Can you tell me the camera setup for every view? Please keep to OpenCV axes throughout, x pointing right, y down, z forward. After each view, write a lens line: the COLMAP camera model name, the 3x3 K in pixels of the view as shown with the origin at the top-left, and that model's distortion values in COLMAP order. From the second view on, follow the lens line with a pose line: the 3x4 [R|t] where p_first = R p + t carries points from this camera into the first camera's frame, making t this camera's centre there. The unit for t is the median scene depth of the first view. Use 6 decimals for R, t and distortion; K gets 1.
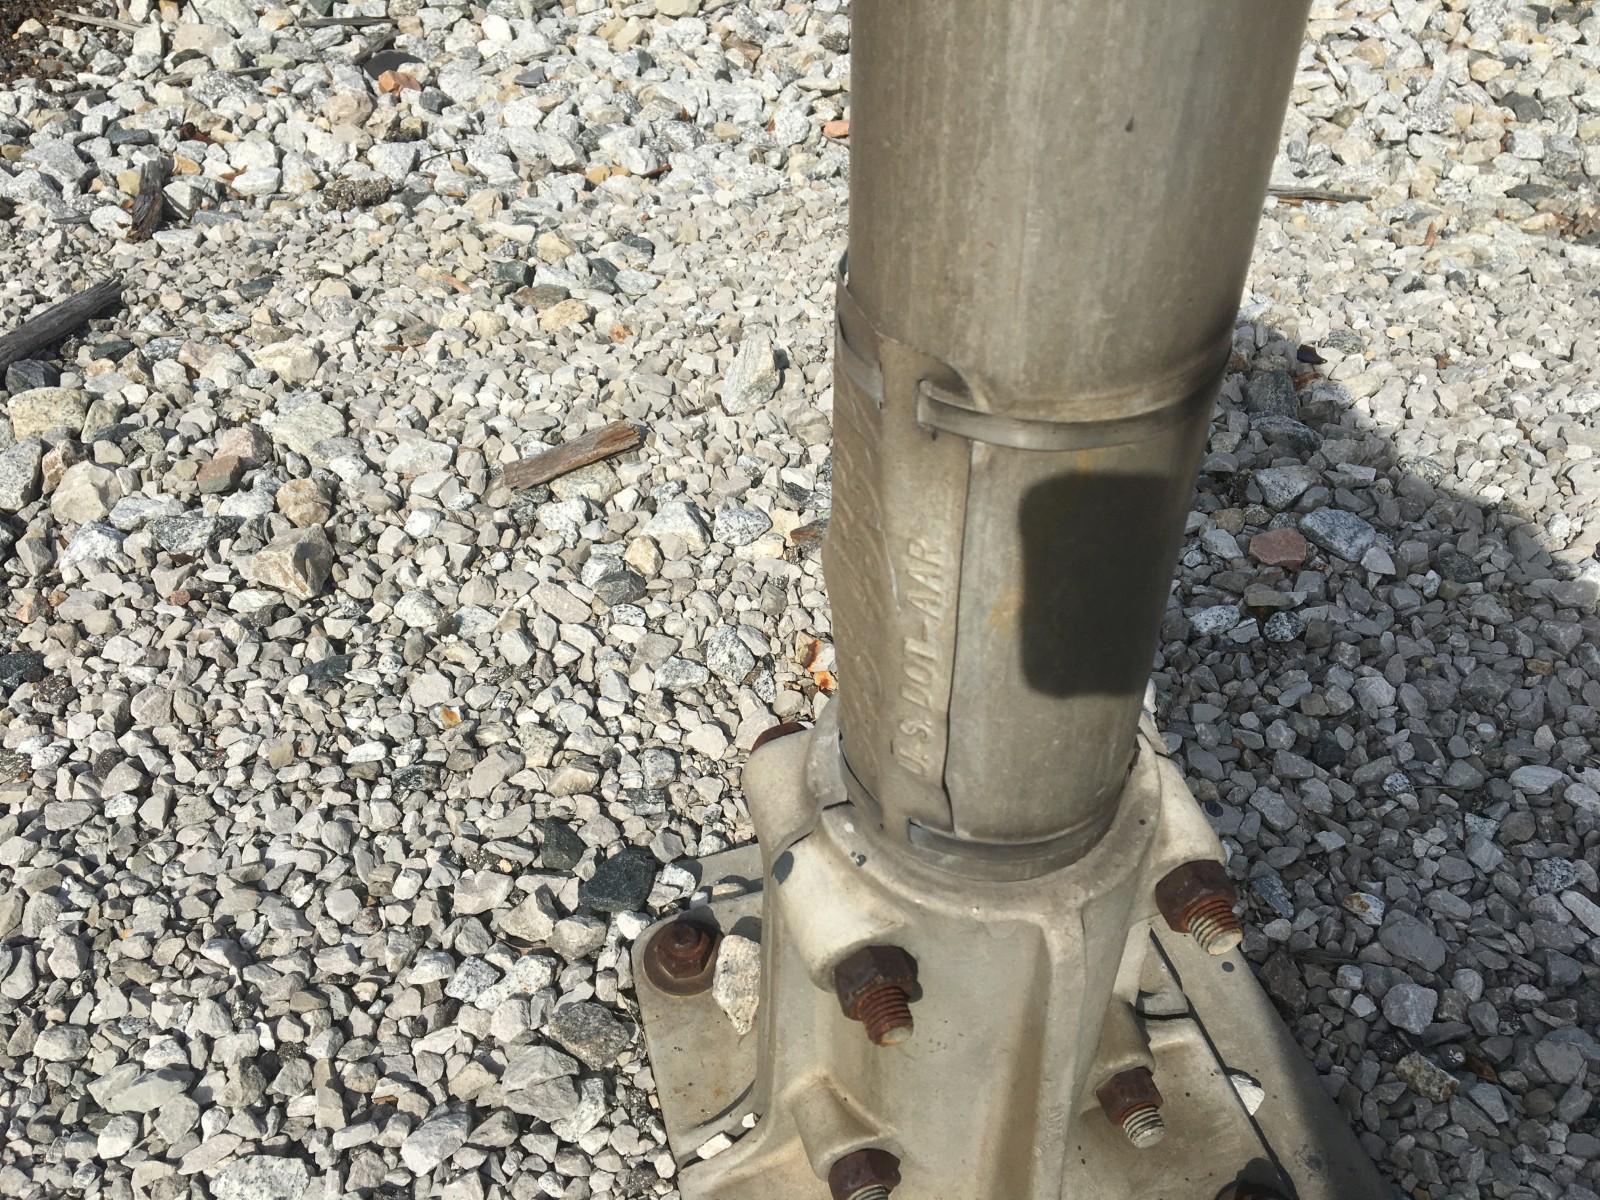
lens RADIAL K [[1351.0, 0, 789.9], [0, 1351.0, 596.1], [0, 0, 1]] dist [0.083046, -0.105657]
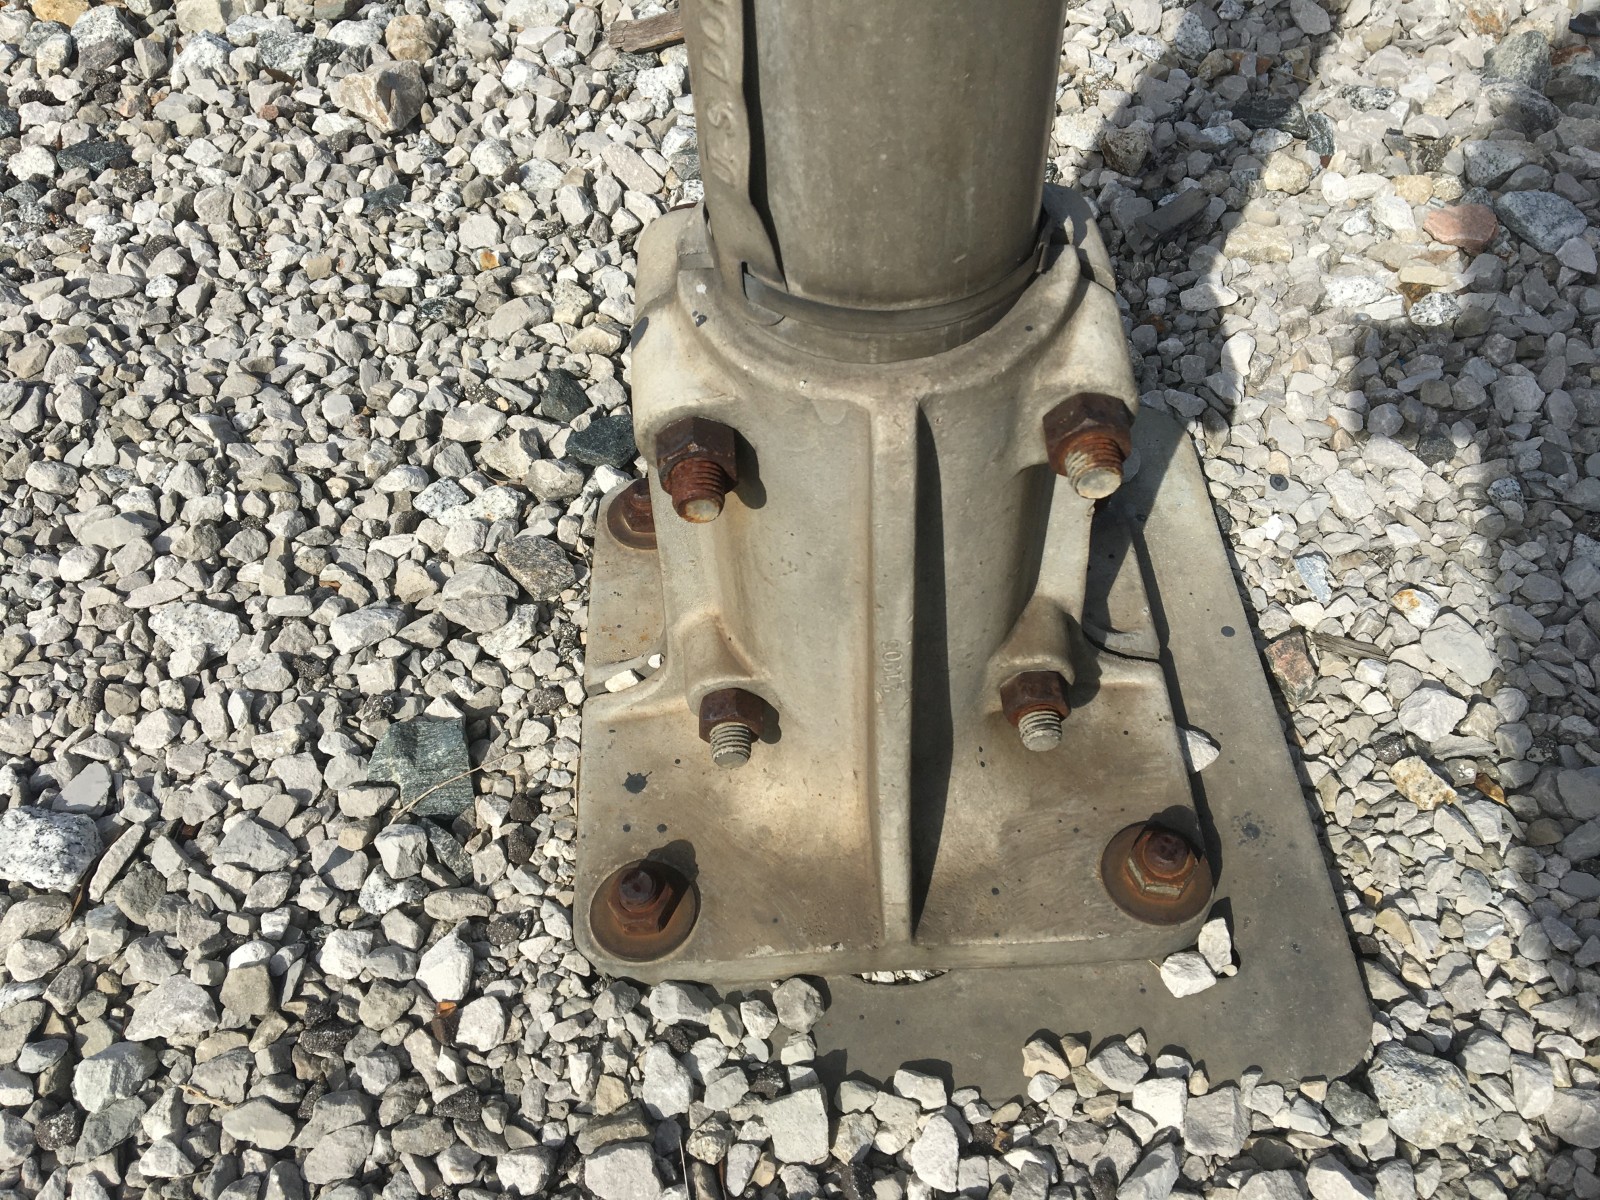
lens RADIAL K [[1351.0, 0, 789.9], [0, 1351.0, 596.1], [0, 0, 1]] dist [0.083046, -0.105657]
pose [[0.970735, 0.183326, -0.155132, 0.162770], [-0.152215, 0.969320, 0.193003, 0.110608], [0.185755, -0.163741, 0.968857, 0.072890]]
